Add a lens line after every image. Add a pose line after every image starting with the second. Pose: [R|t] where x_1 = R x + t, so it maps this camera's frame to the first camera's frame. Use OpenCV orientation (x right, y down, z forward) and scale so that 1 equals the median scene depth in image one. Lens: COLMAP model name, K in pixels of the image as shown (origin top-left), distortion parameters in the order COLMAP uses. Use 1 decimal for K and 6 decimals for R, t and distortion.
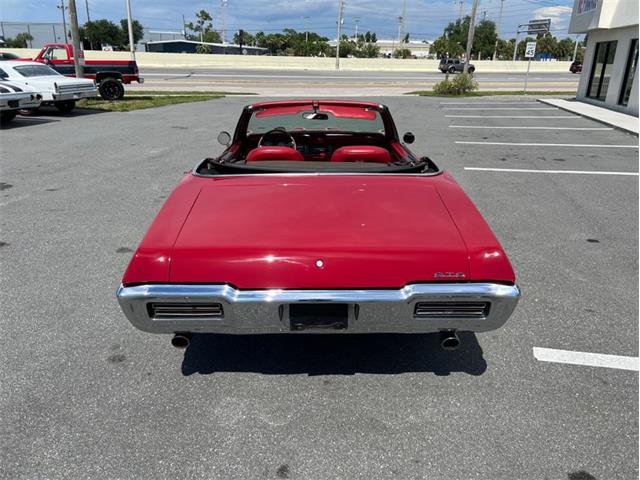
lens RADIAL K [[484.2, 0, 317.2], [0, 484.2, 234.8], [0, 0, 1]] dist [0.050823, -0.058627]
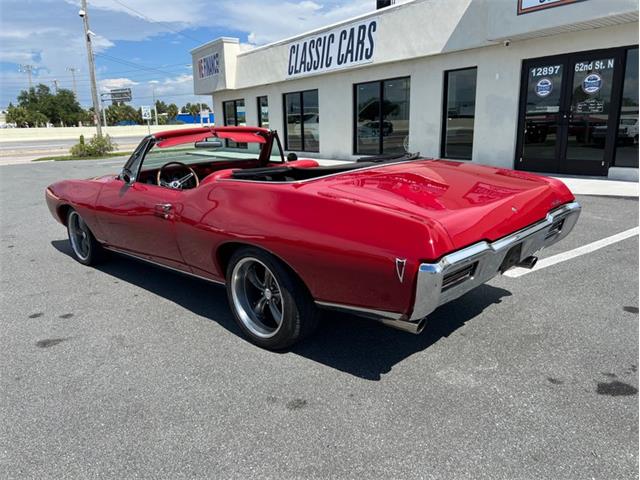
lens RADIAL K [[484.2, 0, 317.0], [0, 484.2, 241.9], [0, 0, 1]] dist [0.050823, -0.058627]
pose [[0.703825, -0.203054, 0.680734, -0.583978], [0.279658, 0.960096, -0.002760, 0.001895], [-0.653009, 0.192315, 0.732526, 0.213832]]
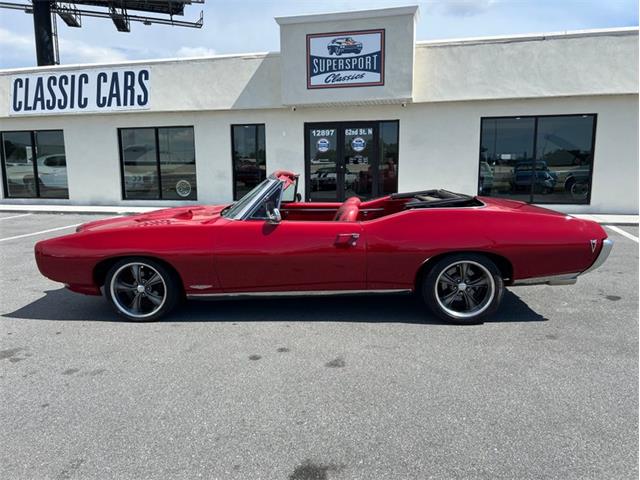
lens RADIAL K [[484.2, 0, 323.2], [0, 484.2, 242.9], [0, 0, 1]] dist [0.050823, -0.058627]
pose [[0.049226, -0.176769, 0.983021, -1.132543], [0.348857, 0.925269, 0.148915, -0.268909], [-0.935882, 0.335603, 0.107215, 0.893016]]
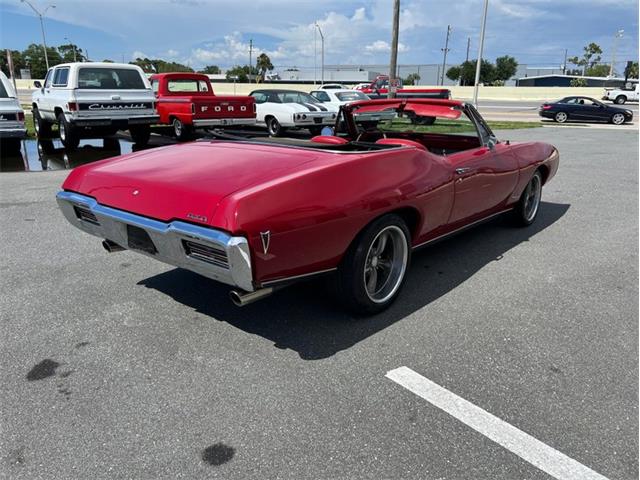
lens RADIAL K [[484.2, 0, 315.0], [0, 484.2, 234.2], [0, 0, 1]] dist [0.050823, -0.058627]
pose [[0.755884, 0.175148, -0.630843, 0.559327], [-0.219110, 0.975665, 0.008345, 0.025909], [0.616953, 0.131916, 0.775866, 0.162798]]
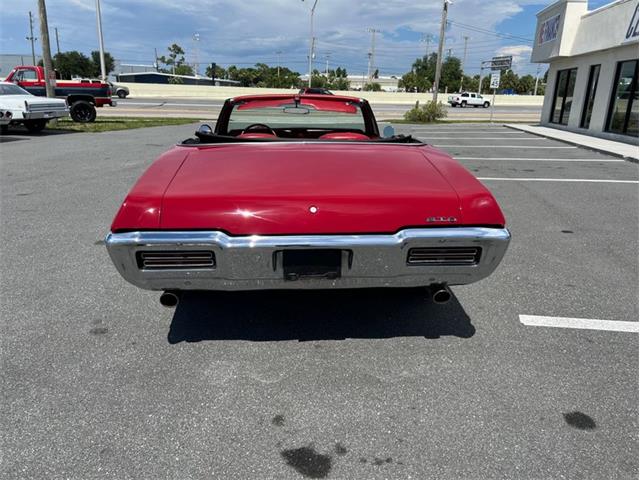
lens RADIAL K [[484.2, 0, 317.3], [0, 484.2, 241.9], [0, 0, 1]] dist [0.050823, -0.058627]
pose [[0.998431, -0.009350, 0.055210, -0.020648], [0.012162, 0.998634, -0.050810, 0.086620], [-0.054660, 0.051402, 0.997181, 0.003640]]
